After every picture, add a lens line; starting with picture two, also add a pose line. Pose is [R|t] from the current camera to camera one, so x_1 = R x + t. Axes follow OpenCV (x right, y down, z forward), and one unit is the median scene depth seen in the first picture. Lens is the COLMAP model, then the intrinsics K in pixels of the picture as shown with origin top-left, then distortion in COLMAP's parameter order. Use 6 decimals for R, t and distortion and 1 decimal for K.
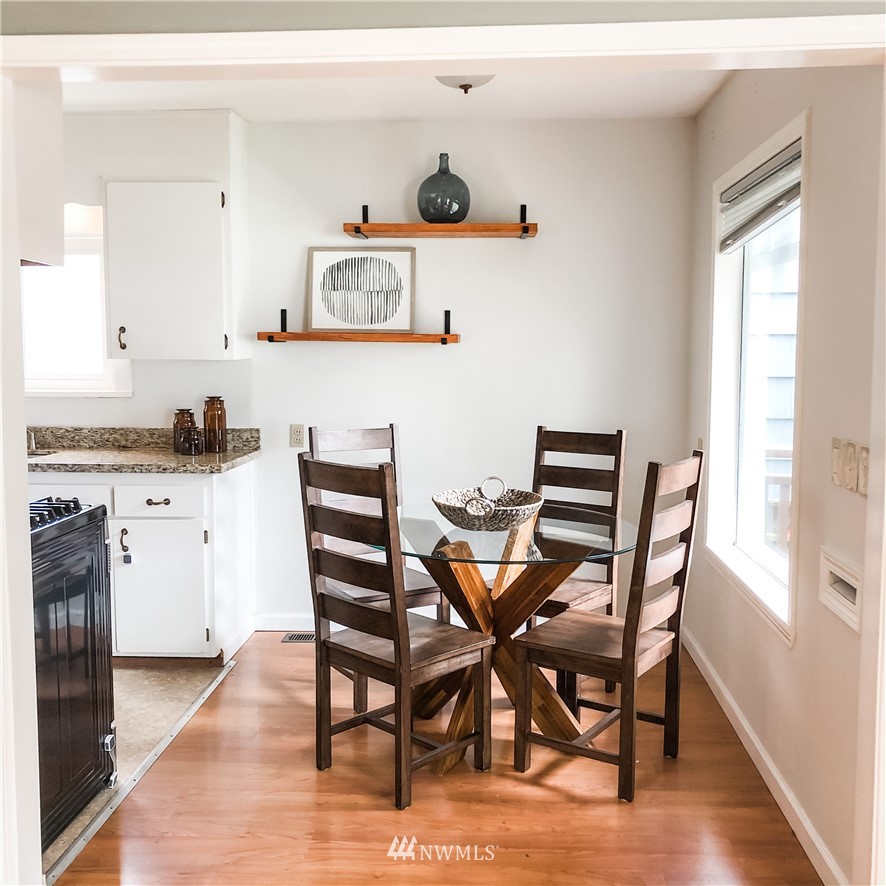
lens RADIAL K [[947.0, 0, 394.7], [0, 947.0, 423.1], [0, 0, 1]] dist [0.052521, 0.000000]
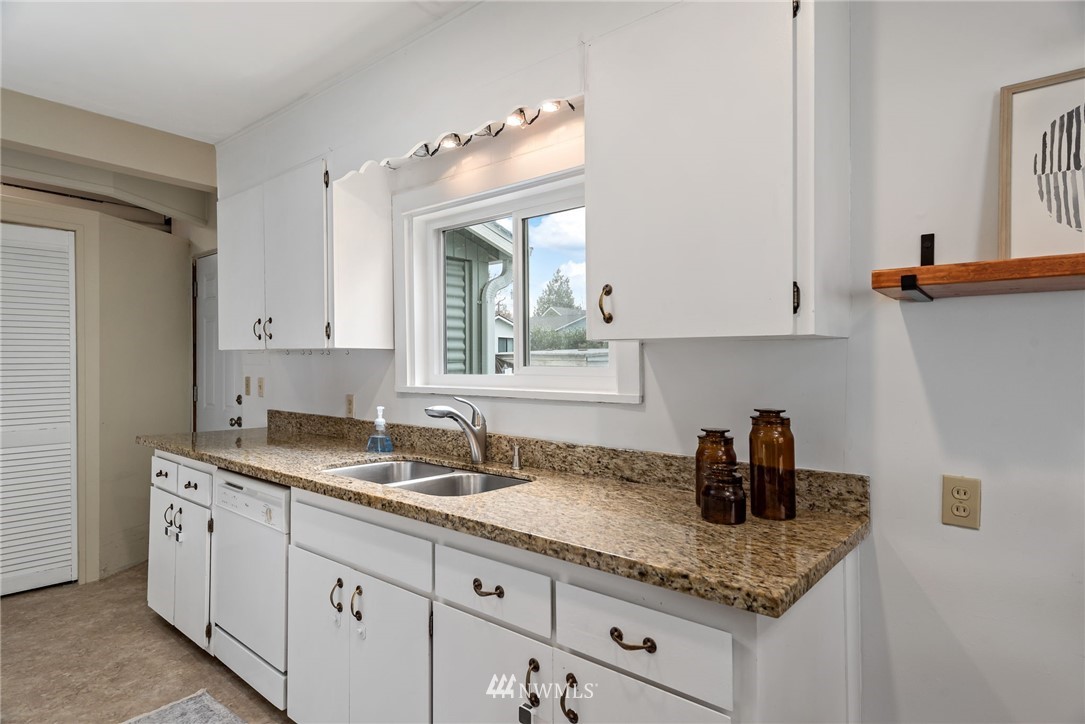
lens RADIAL K [[582.3, 0, 537.0], [0, 582.3, 362.7], [0, 0, 1]] dist [0.005242, -0.000546]
pose [[0.822605, -0.001709, -0.568611, -0.116692], [-0.045301, 0.996620, -0.068532, -0.026664], [0.566806, 0.082134, 0.819747, 0.678455]]
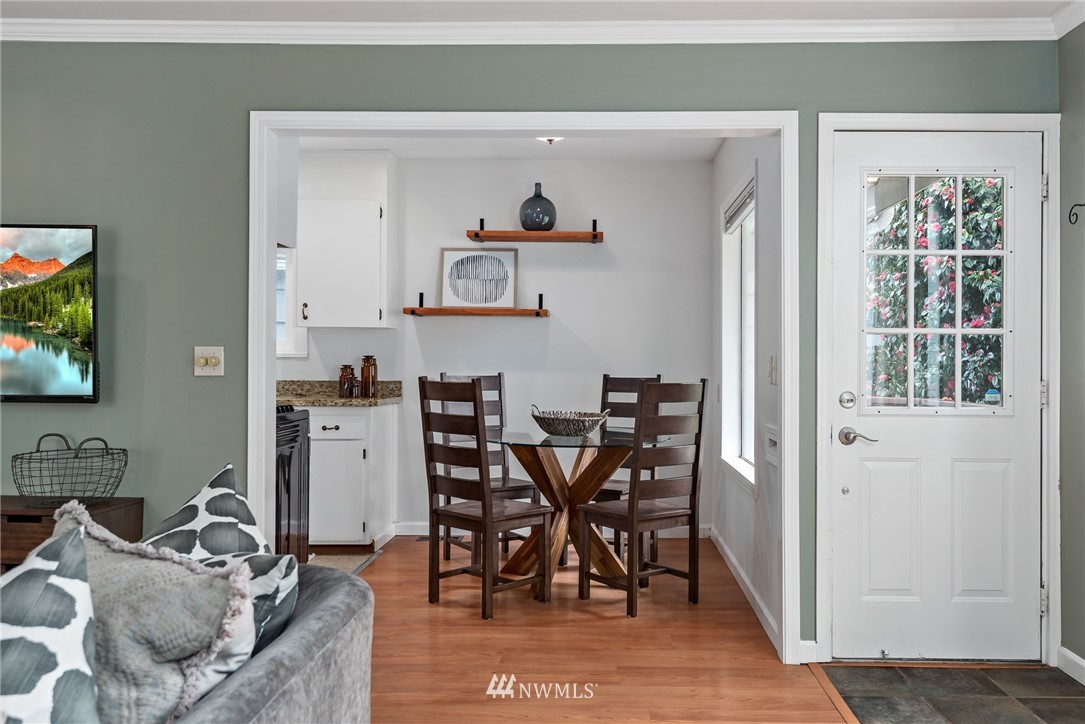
lens RADIAL K [[894.0, 0, 539.9], [0, 894.0, 354.1], [0, 0, 1]] dist [-0.044700, -0.017744]
pose [[0.999179, 0.006068, 0.040064, 0.002599], [-0.002899, 0.996895, -0.078686, 0.071163], [-0.040417, 0.078506, 0.996094, -0.290144]]
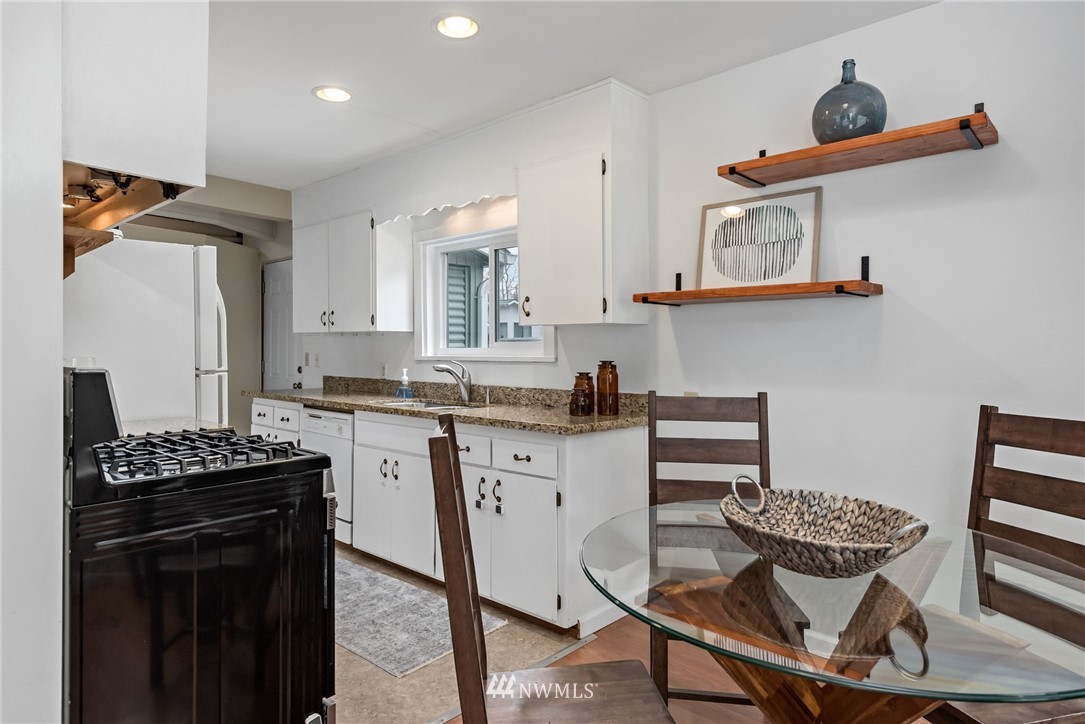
lens RADIAL K [[604.1, 0, 520.8], [0, 604.1, 346.4], [0, 0, 1]] dist [0.005203, -0.002170]
pose [[0.790829, -0.003594, -0.612027, 0.141529], [-0.051233, 0.996084, -0.072049, 0.008561], [0.609890, 0.088334, 0.787548, 0.436256]]
